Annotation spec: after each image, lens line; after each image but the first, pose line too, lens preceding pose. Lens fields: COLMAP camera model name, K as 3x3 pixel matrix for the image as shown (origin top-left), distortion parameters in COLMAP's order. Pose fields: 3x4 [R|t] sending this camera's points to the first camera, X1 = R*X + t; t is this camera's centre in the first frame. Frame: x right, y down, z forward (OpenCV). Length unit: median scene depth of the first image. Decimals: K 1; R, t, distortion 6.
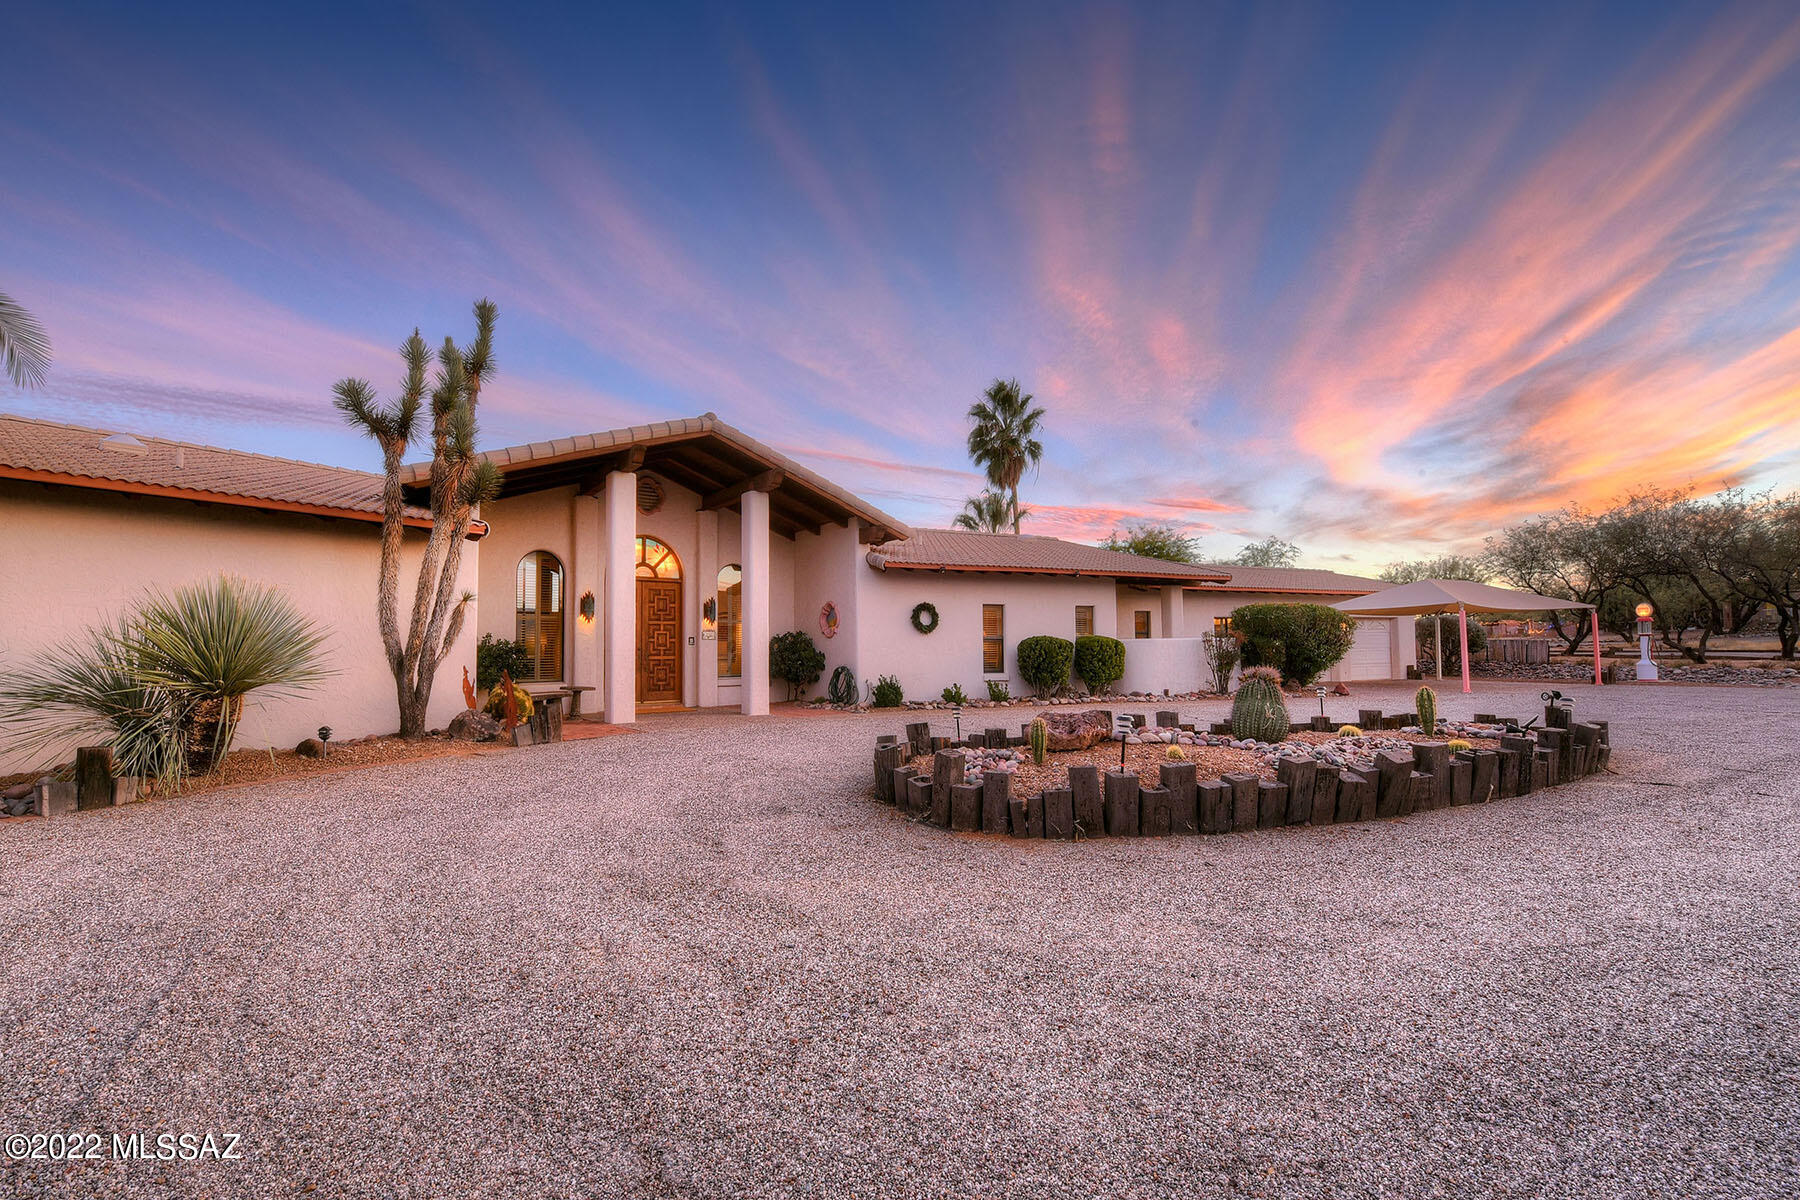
lens RADIAL K [[742.1, 0, 901.9], [0, 742.1, 621.1], [0, 0, 1]] dist [-0.001630, -0.000238]
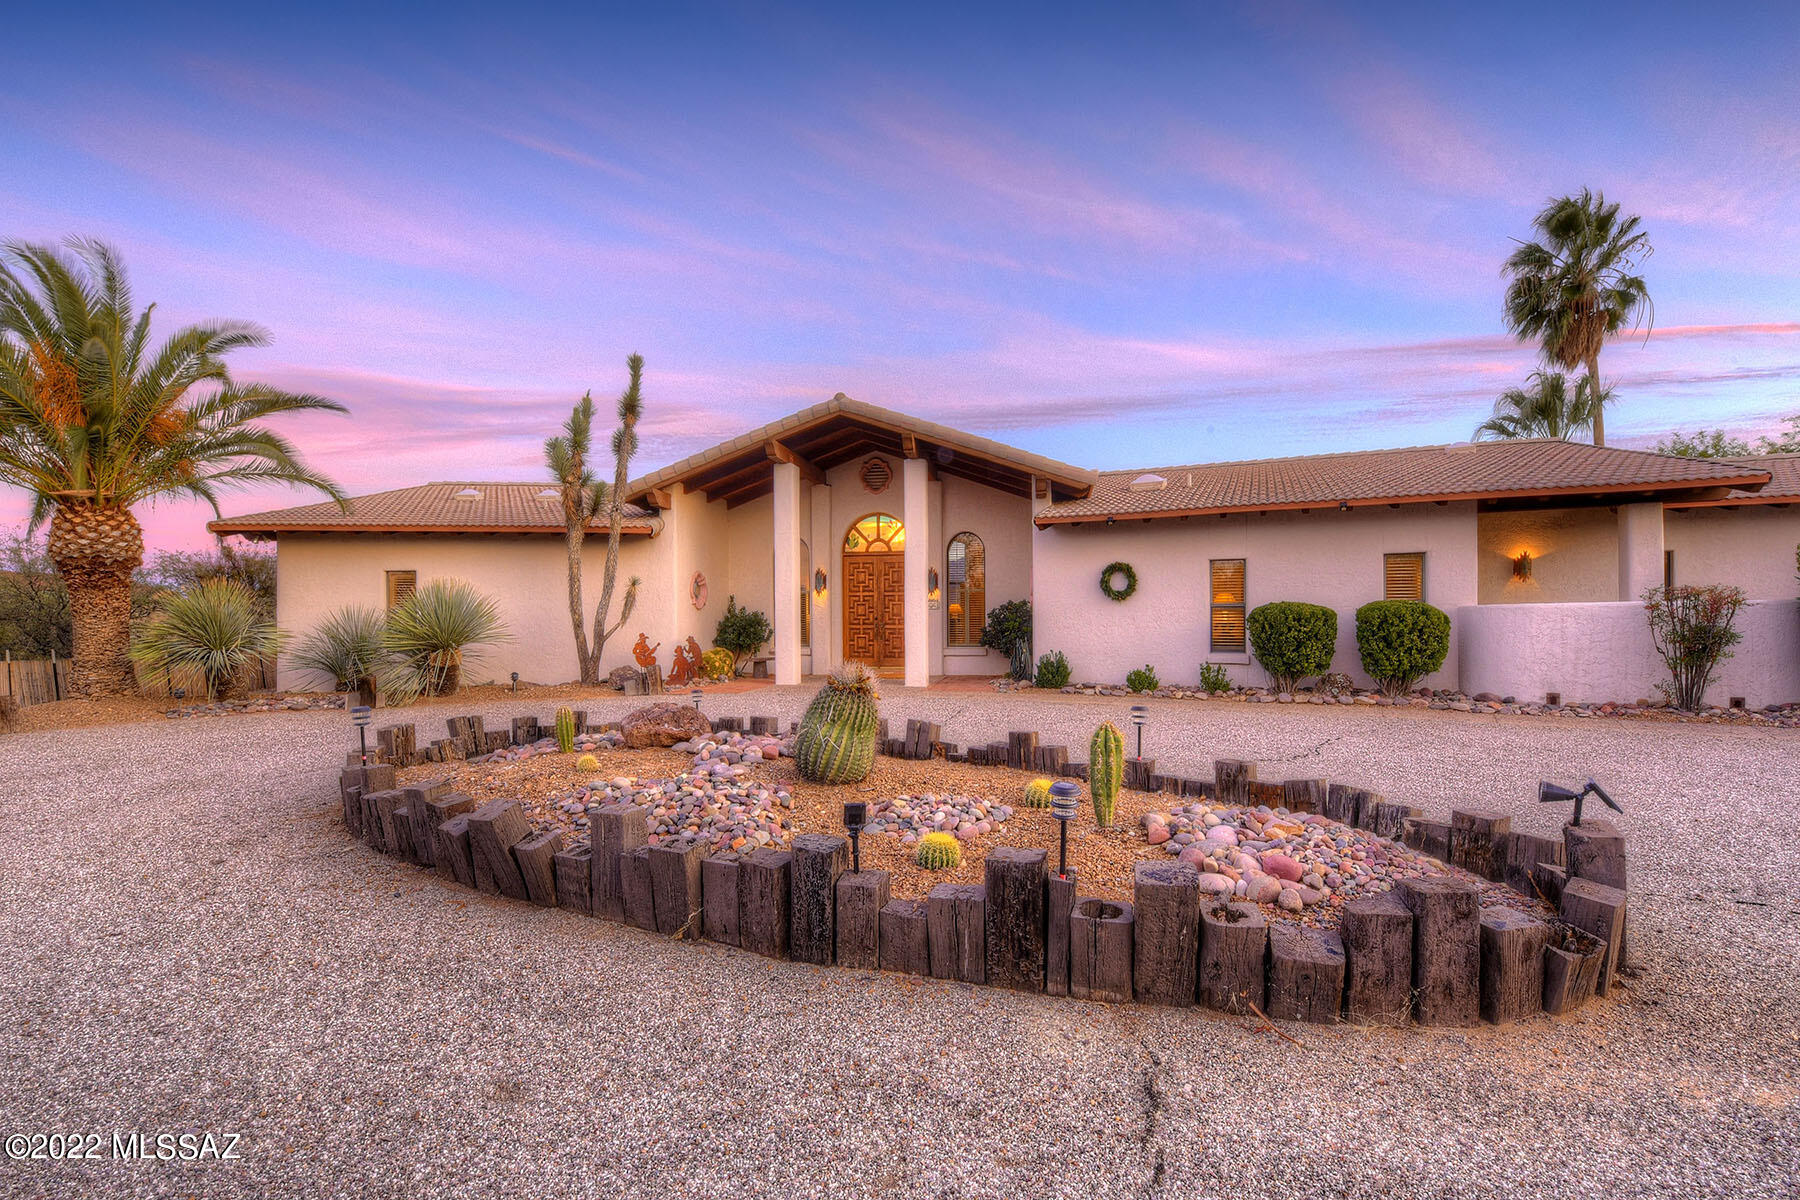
lens RADIAL K [[742.1, 0, 901.9], [0, 742.1, 621.1], [0, 0, 1]] dist [-0.001630, -0.000238]
pose [[0.685459, 0.007939, -0.728068, 0.434719], [0.031118, 0.998708, 0.040187, -0.000758], [0.727446, -0.050202, 0.684326, 0.260848]]
